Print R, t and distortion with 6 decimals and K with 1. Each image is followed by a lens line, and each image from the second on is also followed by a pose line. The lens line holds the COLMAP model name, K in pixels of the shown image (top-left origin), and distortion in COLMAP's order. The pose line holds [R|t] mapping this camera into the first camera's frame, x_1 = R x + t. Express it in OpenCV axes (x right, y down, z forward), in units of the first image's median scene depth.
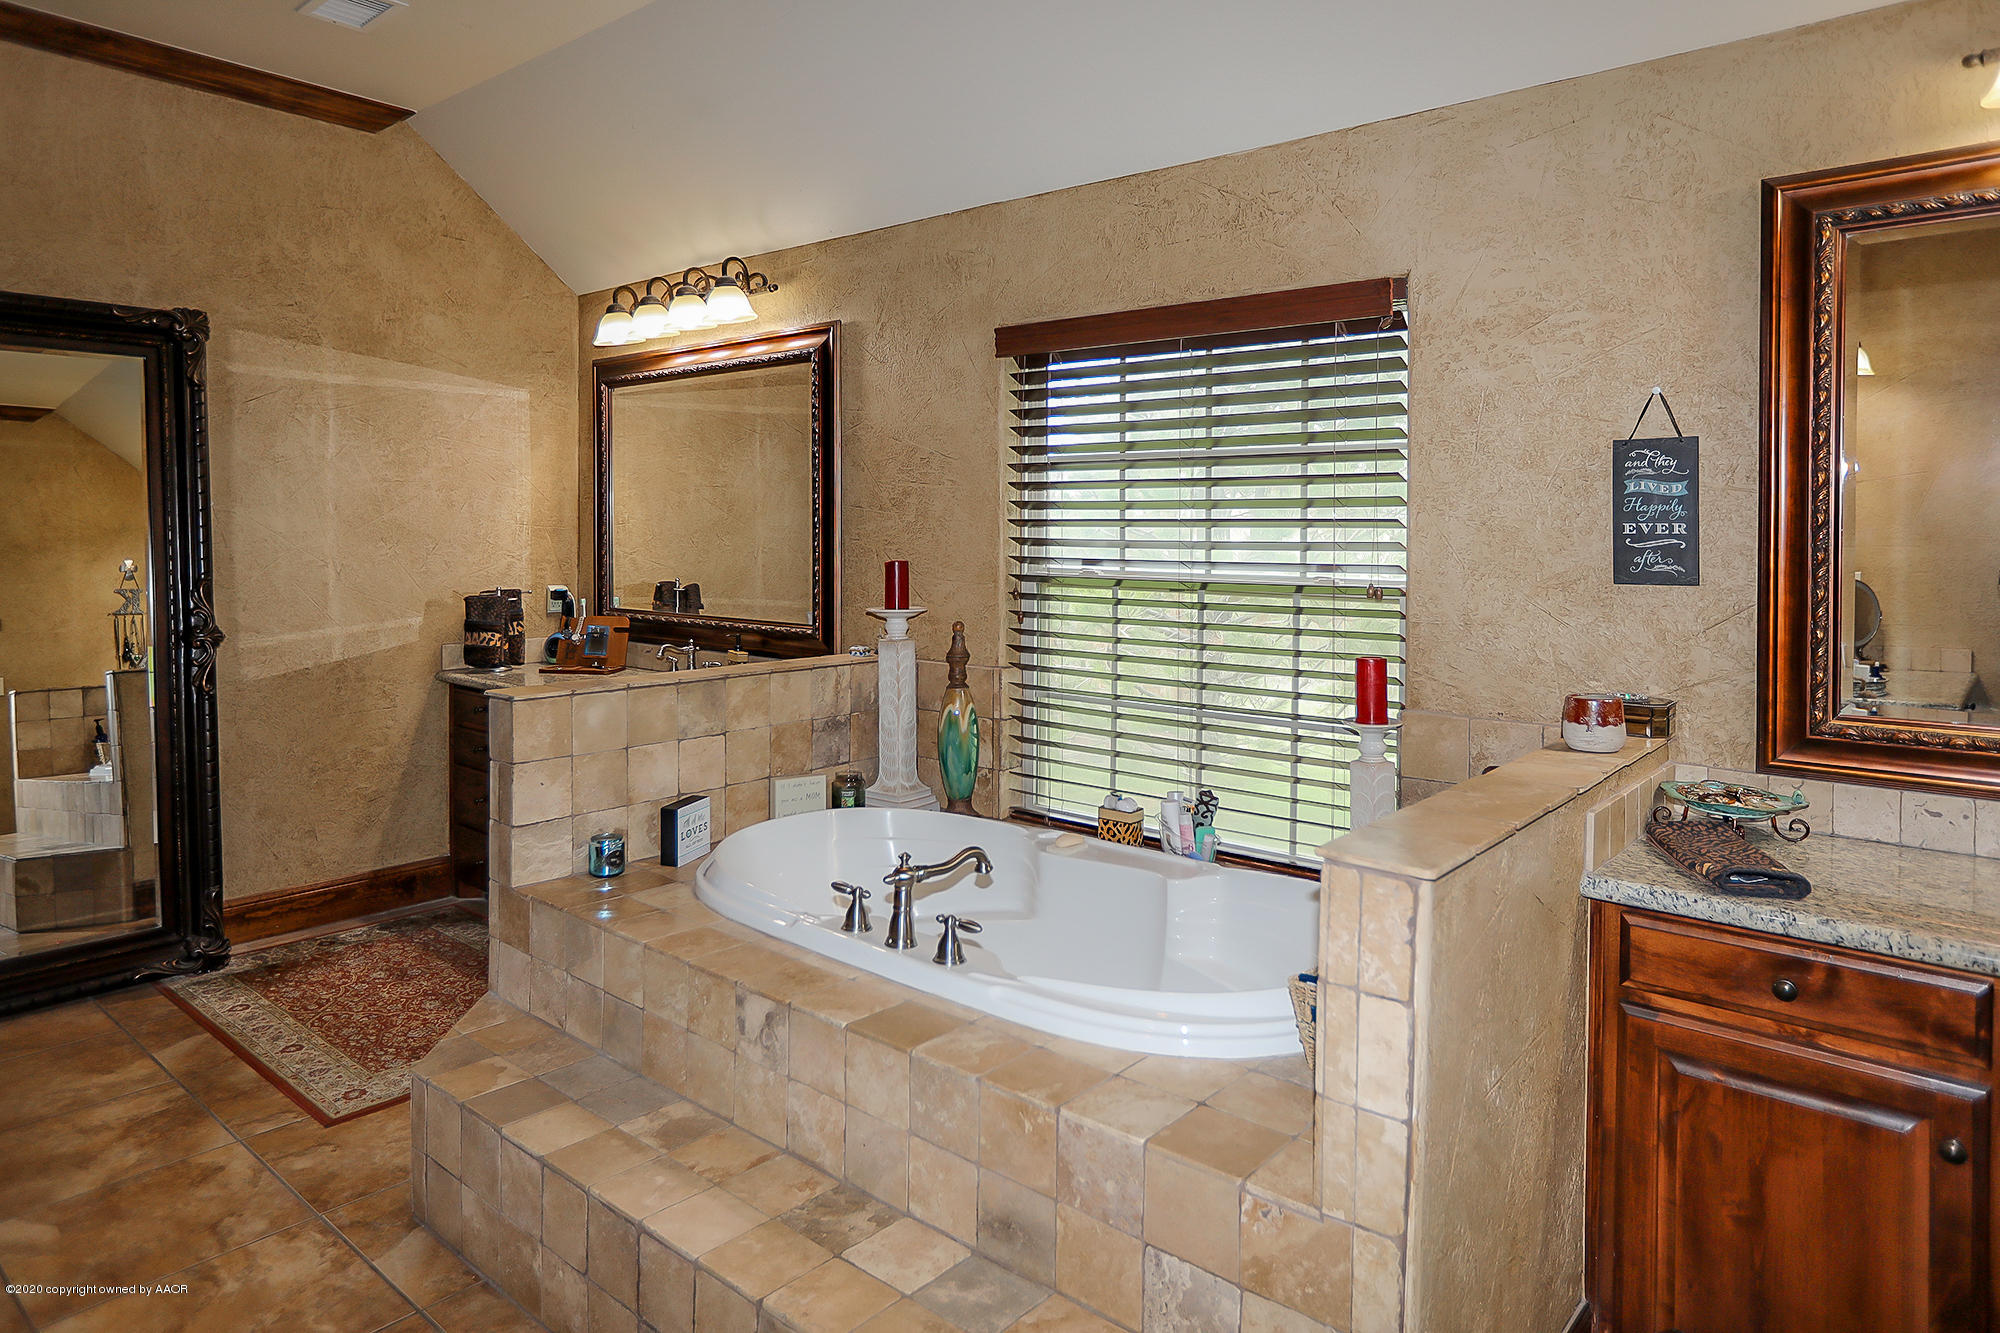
lens RADIAL K [[1244.8, 0, 998.7], [0, 1244.8, 536.7], [0, 0, 1]] dist [-0.030612, 0.030230]
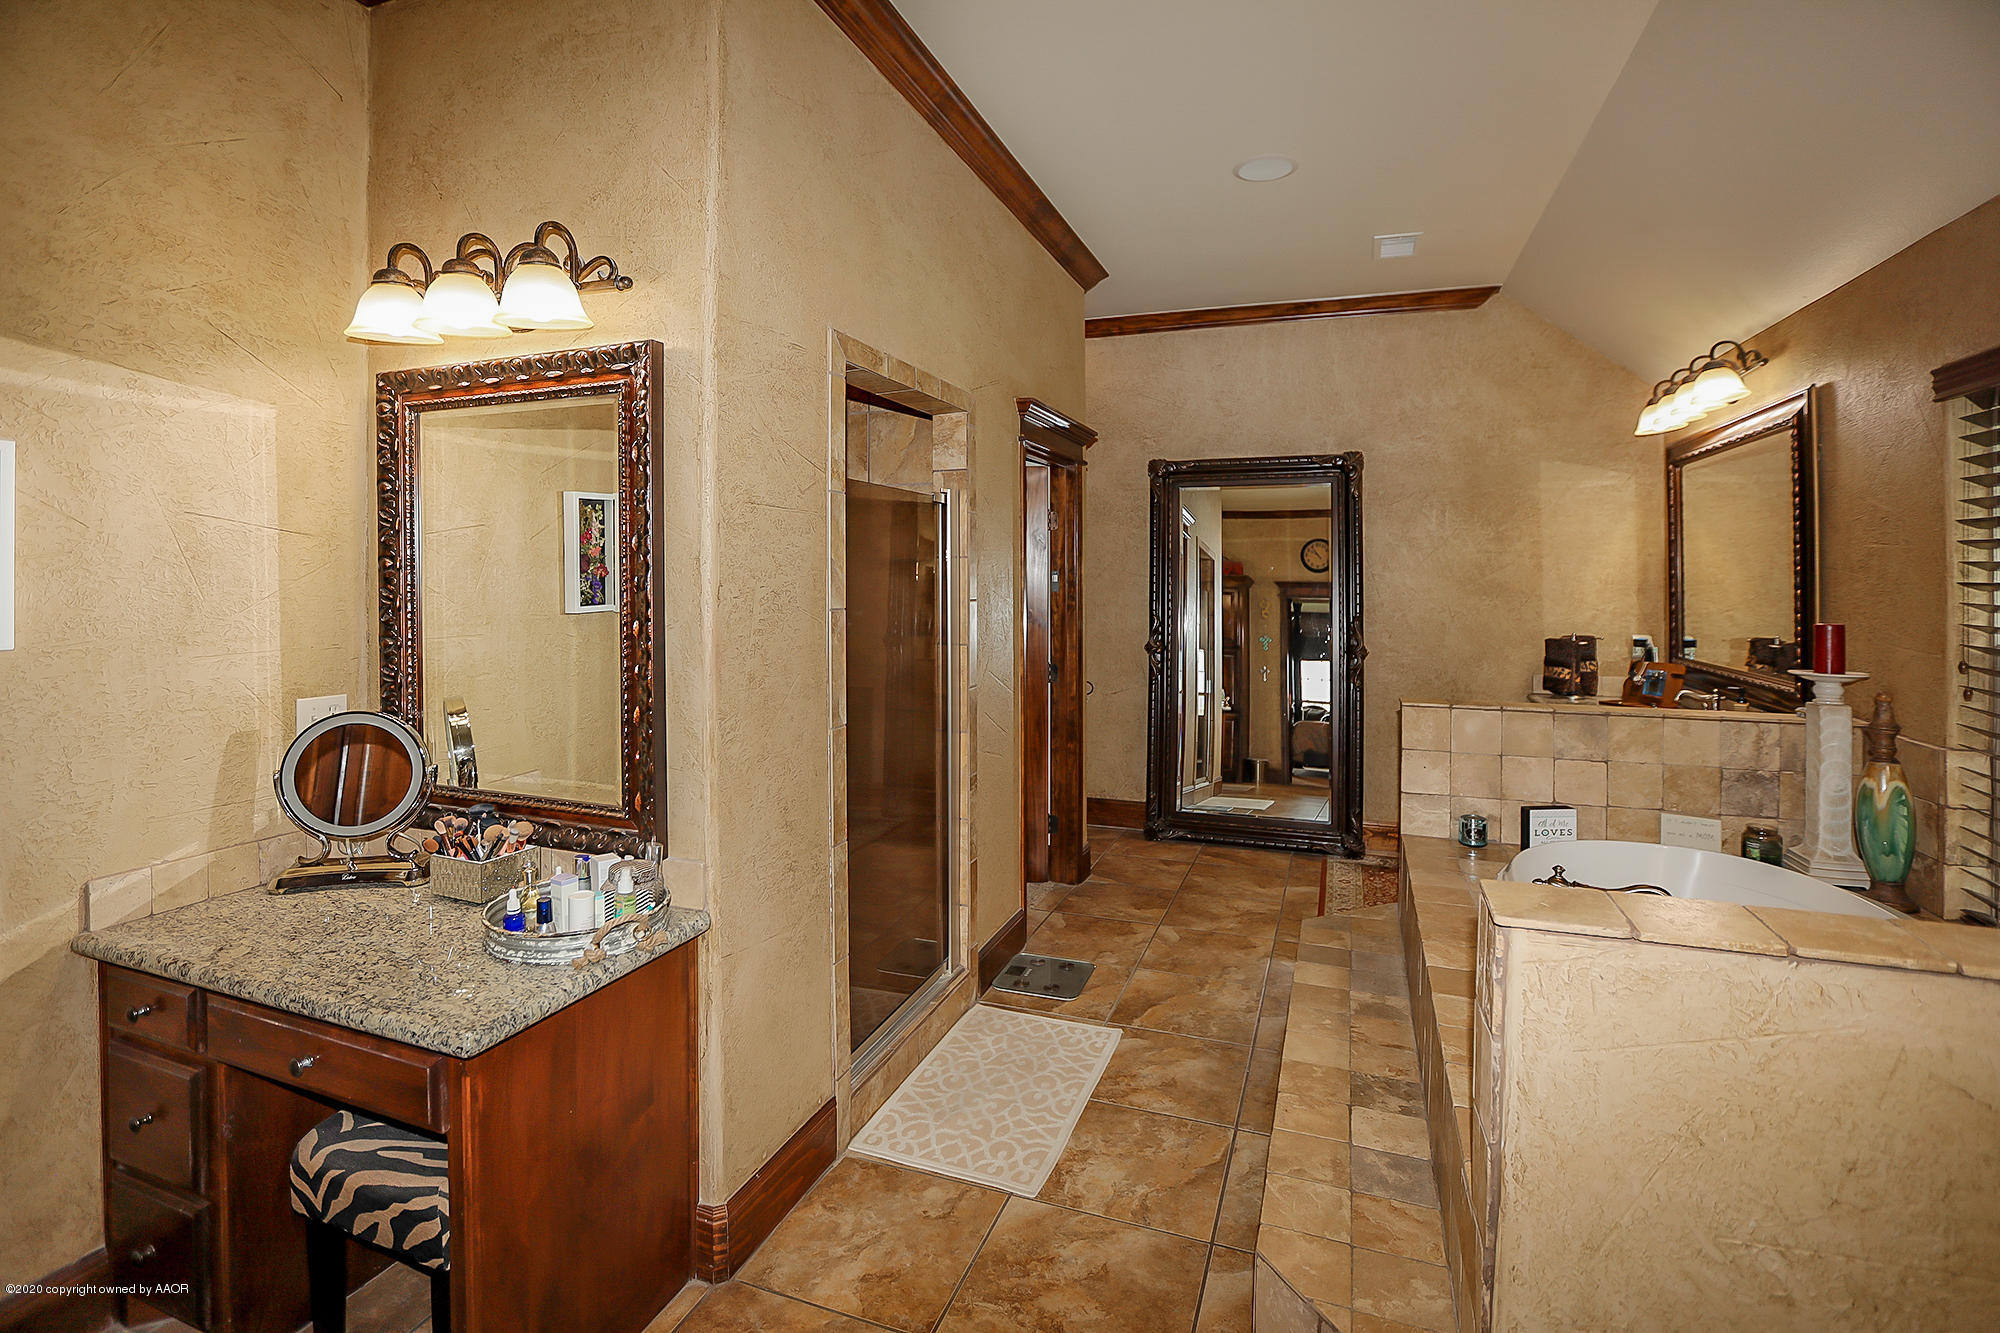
lens RADIAL K [[953.5, 0, 999.6], [0, 953.5, 578.1], [0, 0, 1]] dist [-0.001052, 0.000034]
pose [[0.364103, -0.000161, -0.931359, 0.365032], [-0.012395, 0.999911, -0.005019, -0.004583], [0.931276, 0.013372, 0.364068, 0.110630]]
